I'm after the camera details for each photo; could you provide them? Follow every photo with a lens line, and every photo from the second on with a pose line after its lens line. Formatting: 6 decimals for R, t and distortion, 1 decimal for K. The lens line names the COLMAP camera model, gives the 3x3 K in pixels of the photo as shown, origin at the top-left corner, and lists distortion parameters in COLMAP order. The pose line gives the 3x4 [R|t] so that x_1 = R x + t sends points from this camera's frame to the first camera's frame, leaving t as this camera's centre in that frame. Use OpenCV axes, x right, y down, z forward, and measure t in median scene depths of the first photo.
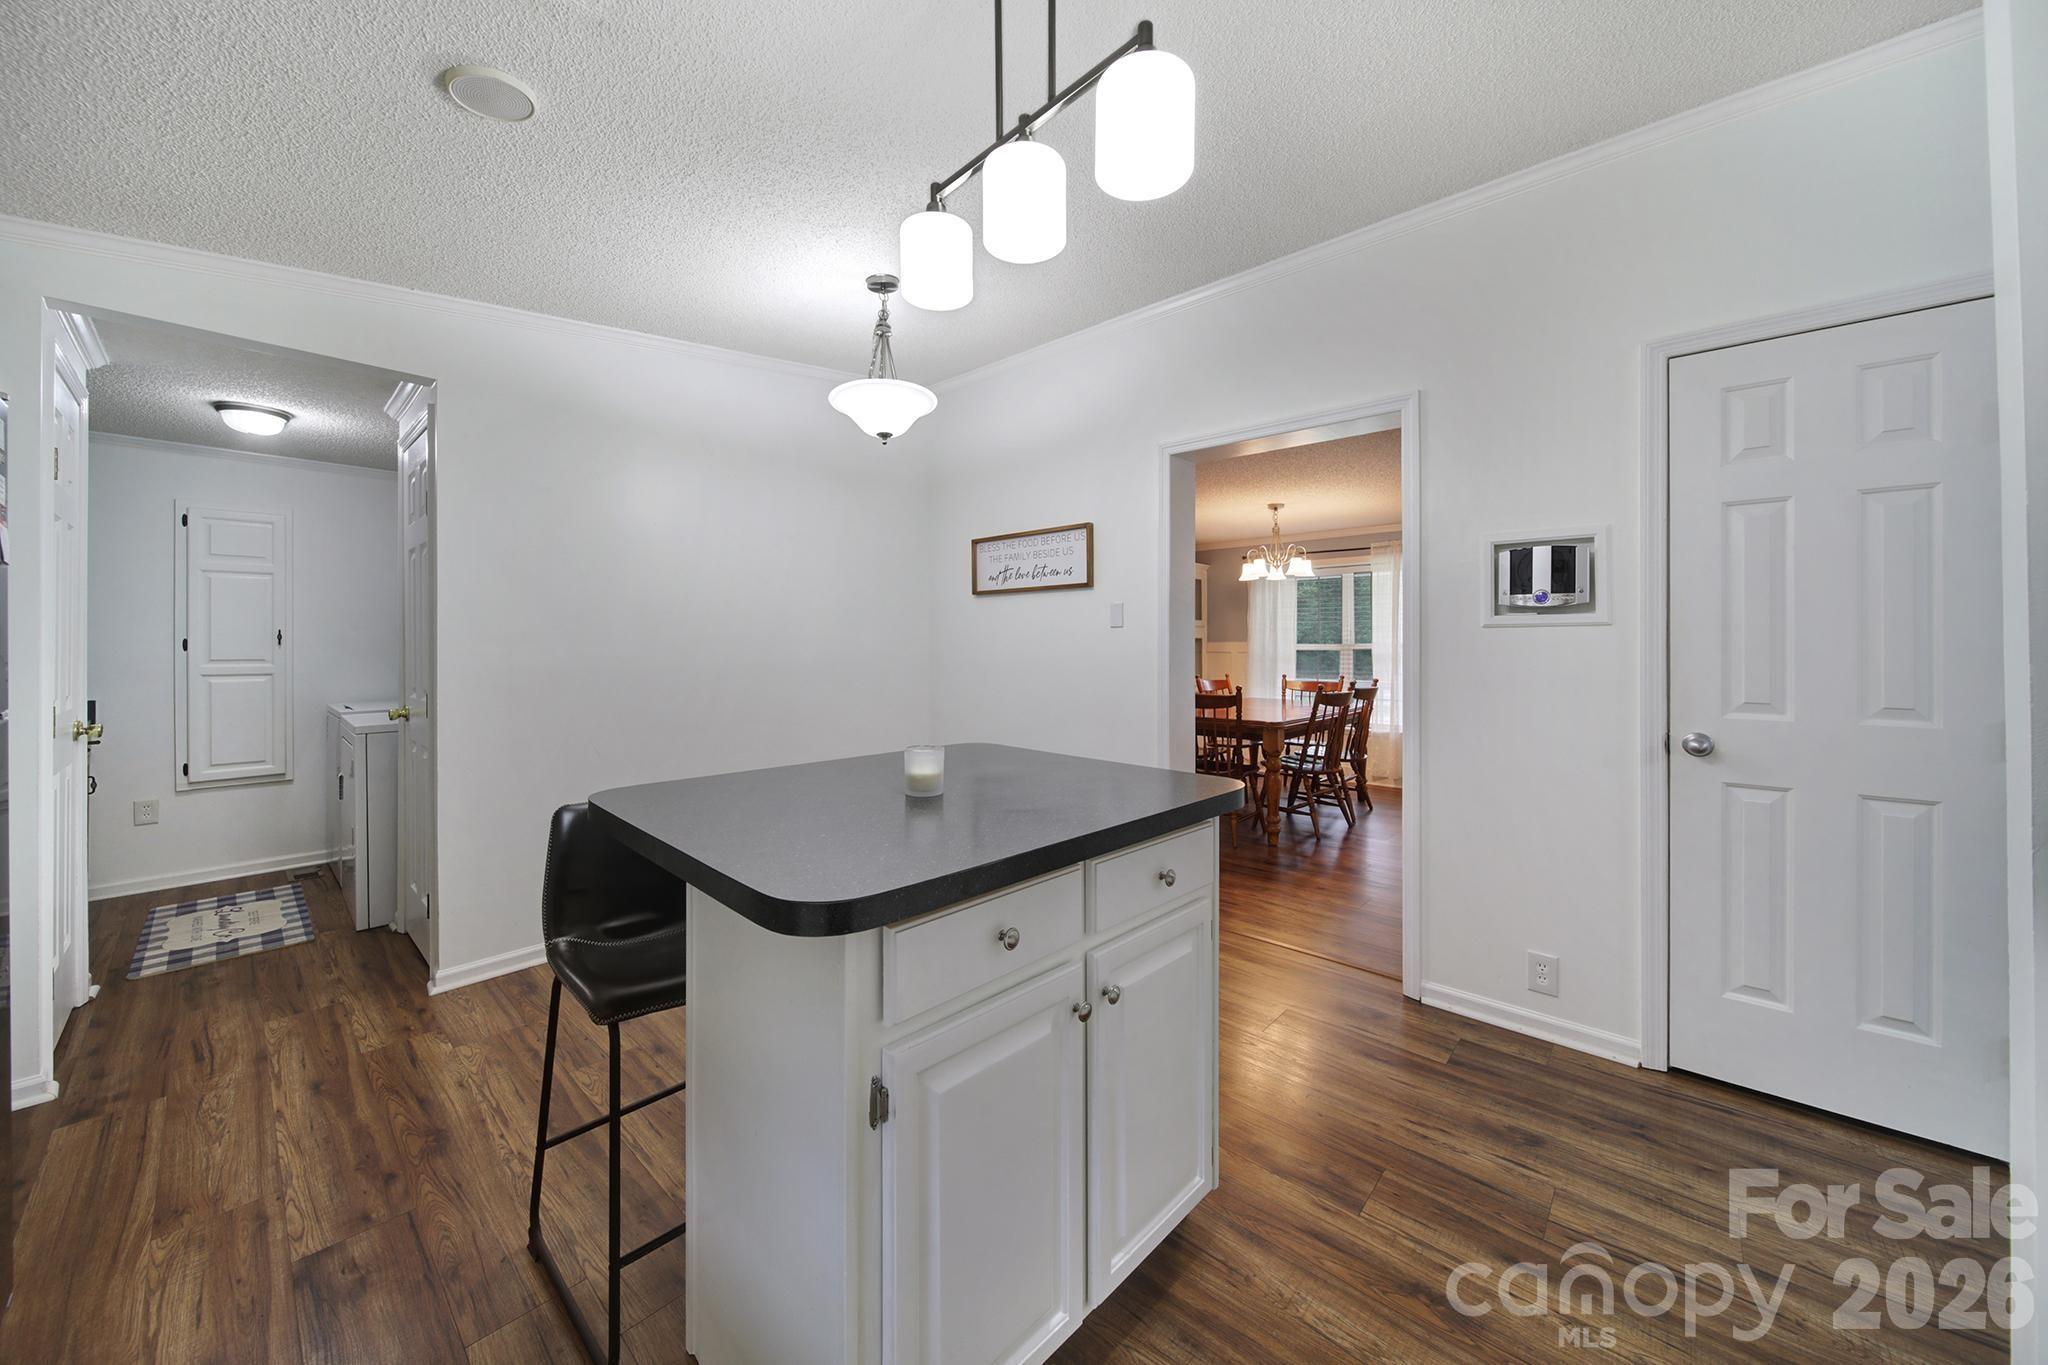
lens RADIAL K [[727.9, 0, 1031.4], [0, 727.9, 645.3], [0, 0, 1]] dist [-0.002483, -0.000621]
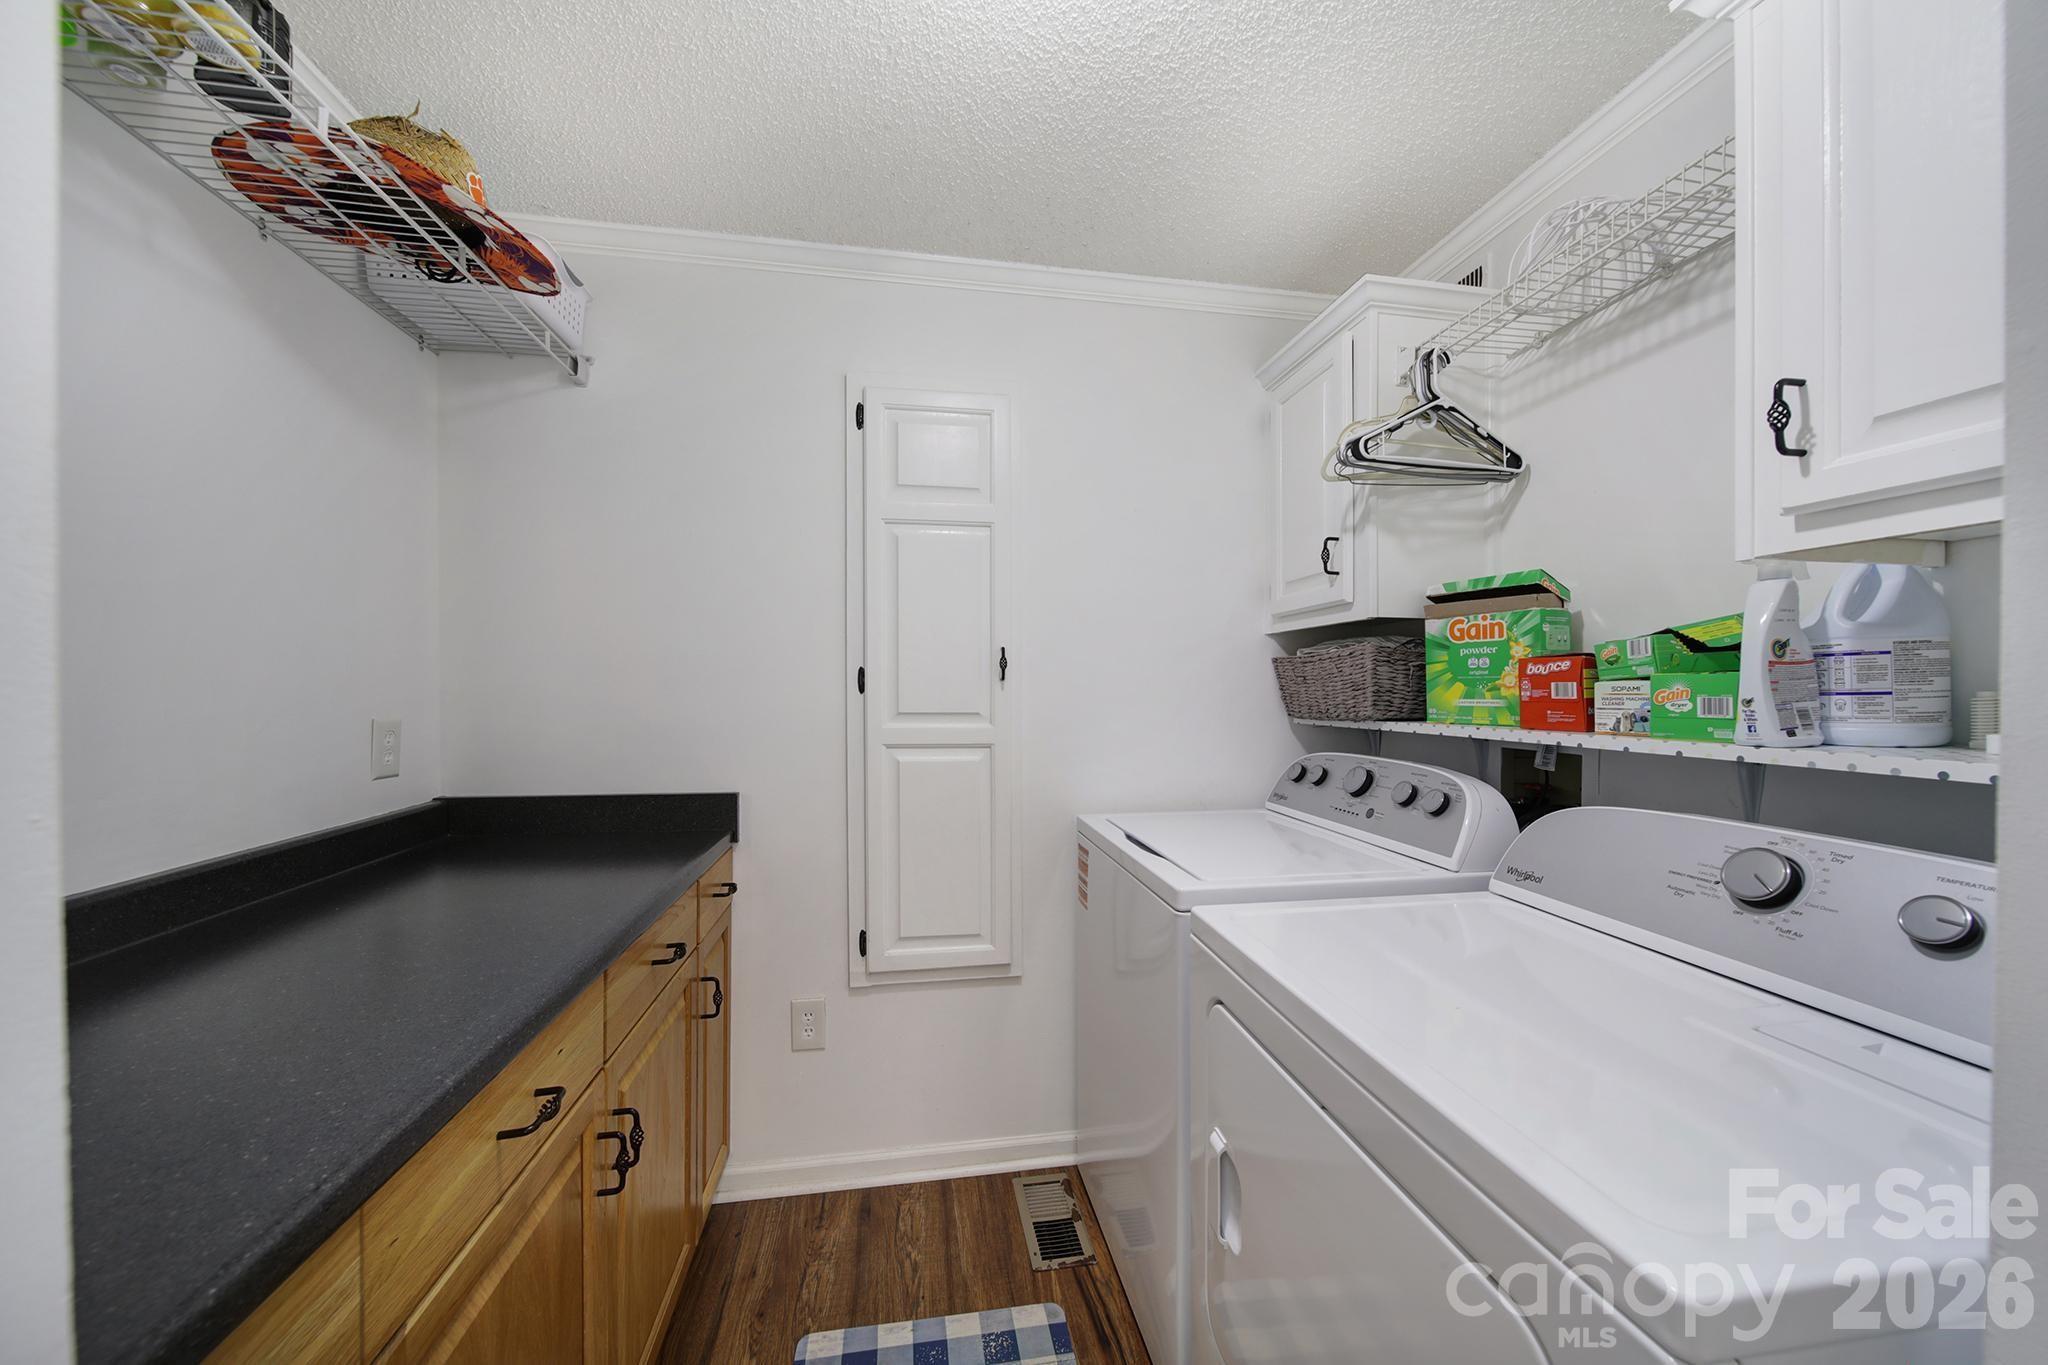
lens RADIAL K [[727.9, 0, 1029.2], [0, 727.9, 684.2], [0, 0, 1]] dist [-0.002483, -0.000621]
pose [[0.773729, 0.003841, -0.633506, -0.775024], [0.001565, 0.999967, 0.007975, -0.001506], [0.633515, -0.007162, 0.773697, 0.695344]]
